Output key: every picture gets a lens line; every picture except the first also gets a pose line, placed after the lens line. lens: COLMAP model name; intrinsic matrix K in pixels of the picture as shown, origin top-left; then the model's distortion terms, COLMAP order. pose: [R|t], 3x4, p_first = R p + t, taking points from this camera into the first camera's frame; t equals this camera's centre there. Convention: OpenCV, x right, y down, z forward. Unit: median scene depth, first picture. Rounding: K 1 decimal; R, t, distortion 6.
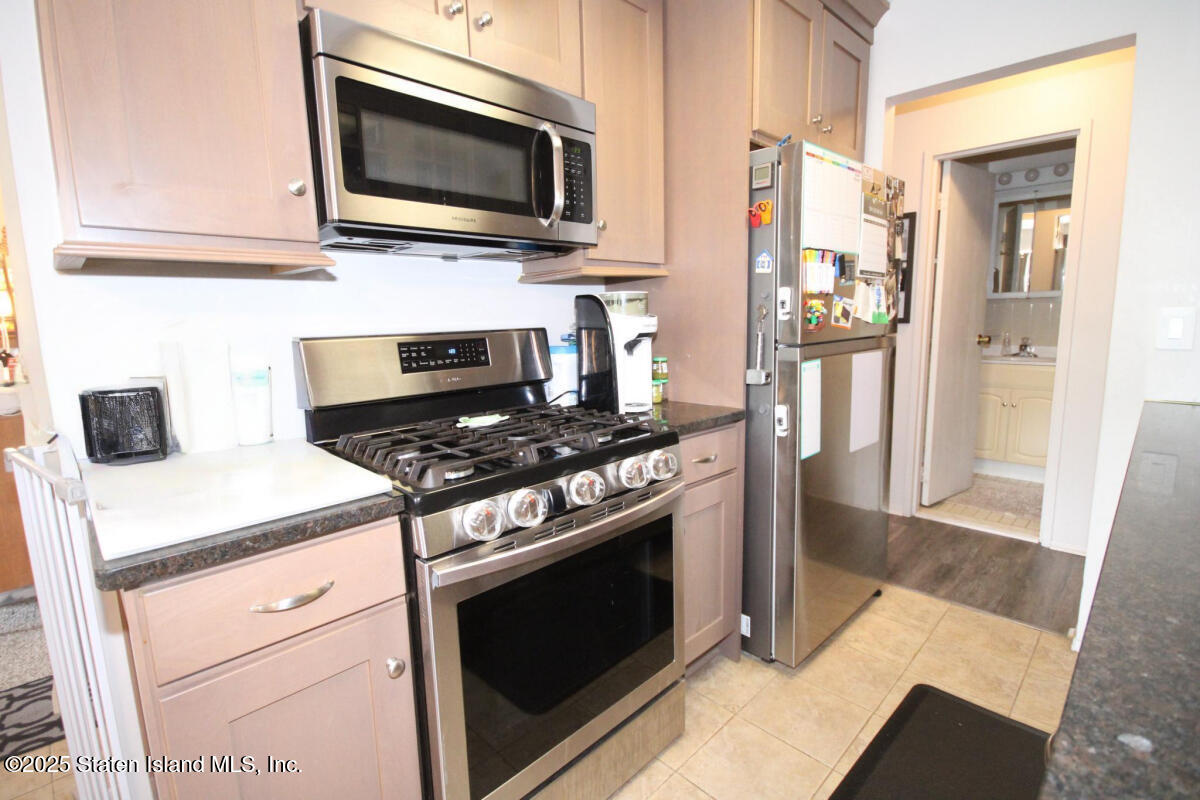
lens RADIAL K [[560.7, 0, 600.0], [0, 560.7, 400.0], [0, 0, 1]] dist [0.002950, -0.000903]
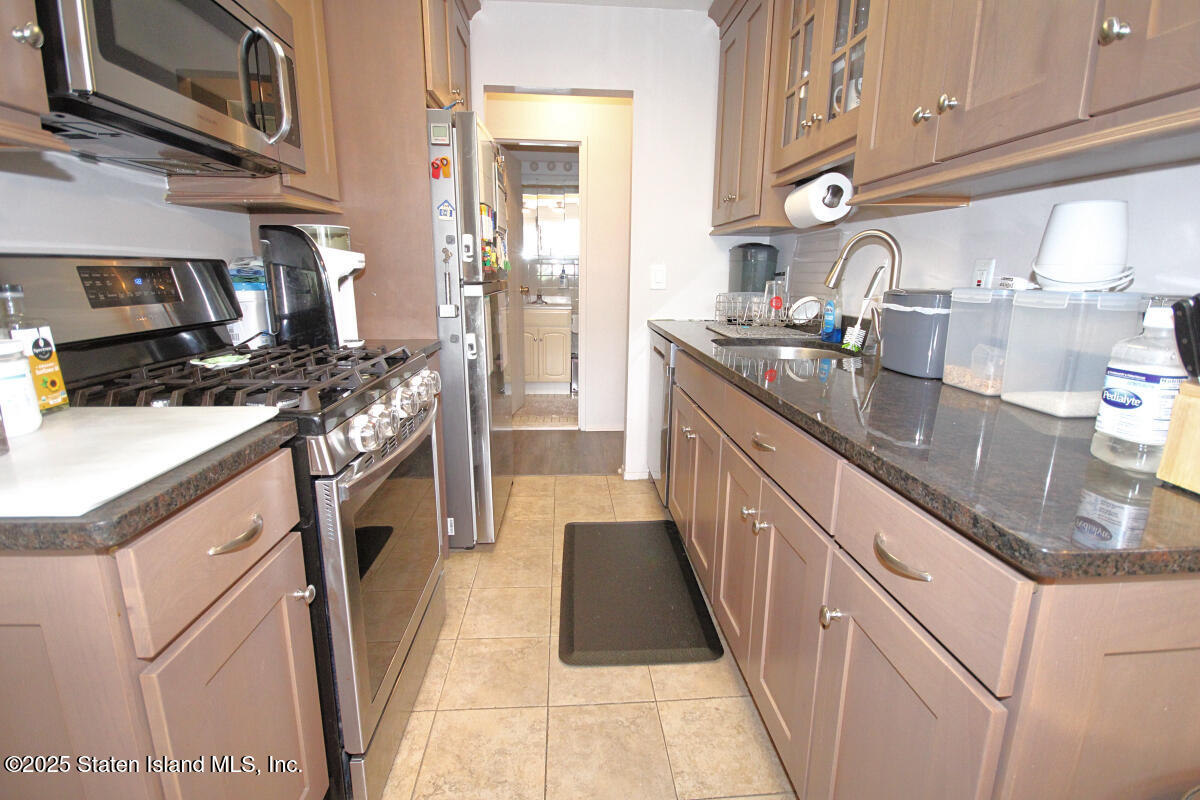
lens RADIAL K [[560.7, 0, 600.0], [0, 560.7, 400.0], [0, 0, 1]] dist [0.002950, -0.000903]
pose [[0.661969, -0.137601, 0.736792, -0.410328], [0.086599, 0.990462, 0.107171, 0.047352], [-0.744512, -0.007138, 0.667571, -0.019550]]
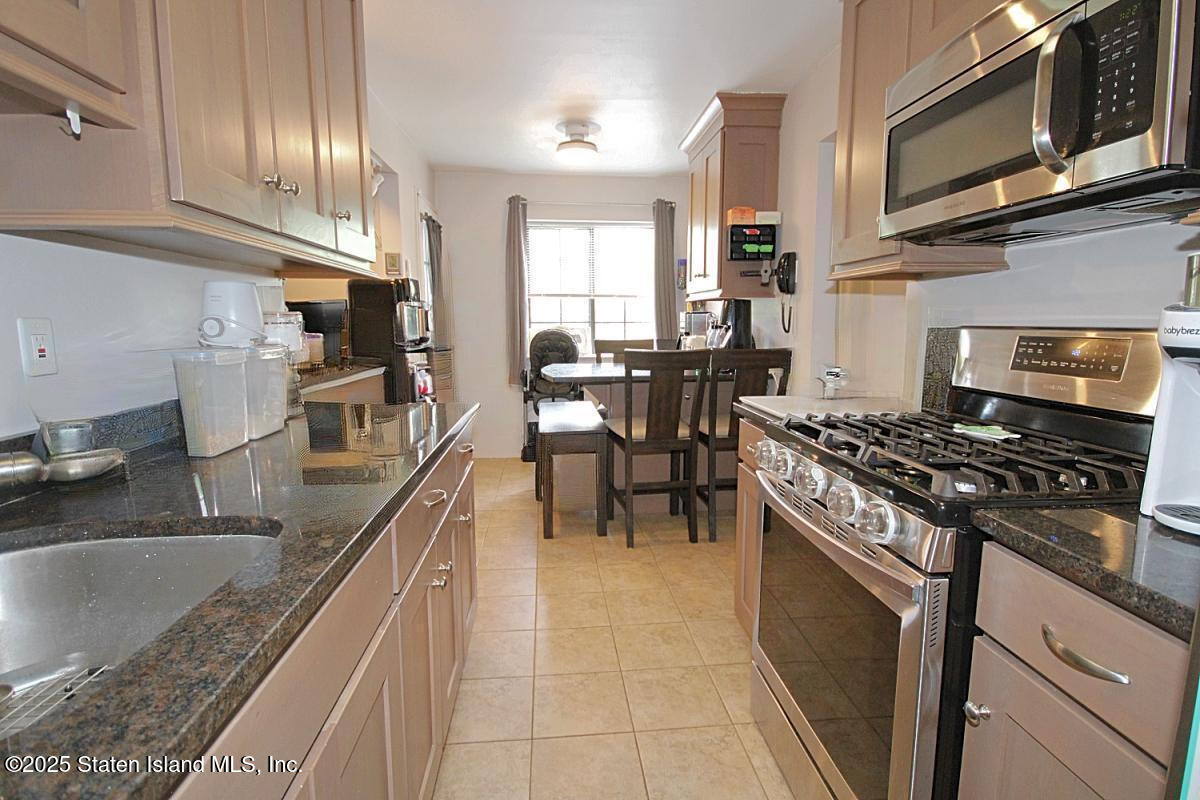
lens RADIAL K [[560.7, 0, 600.0], [0, 560.7, 400.0], [0, 0, 1]] dist [0.002950, -0.000903]
pose [[-0.641562, 0.133258, -0.755408, 0.689382], [-0.096347, 0.962996, 0.251704, -0.144054], [0.760996, 0.234265, -0.604983, 0.915070]]
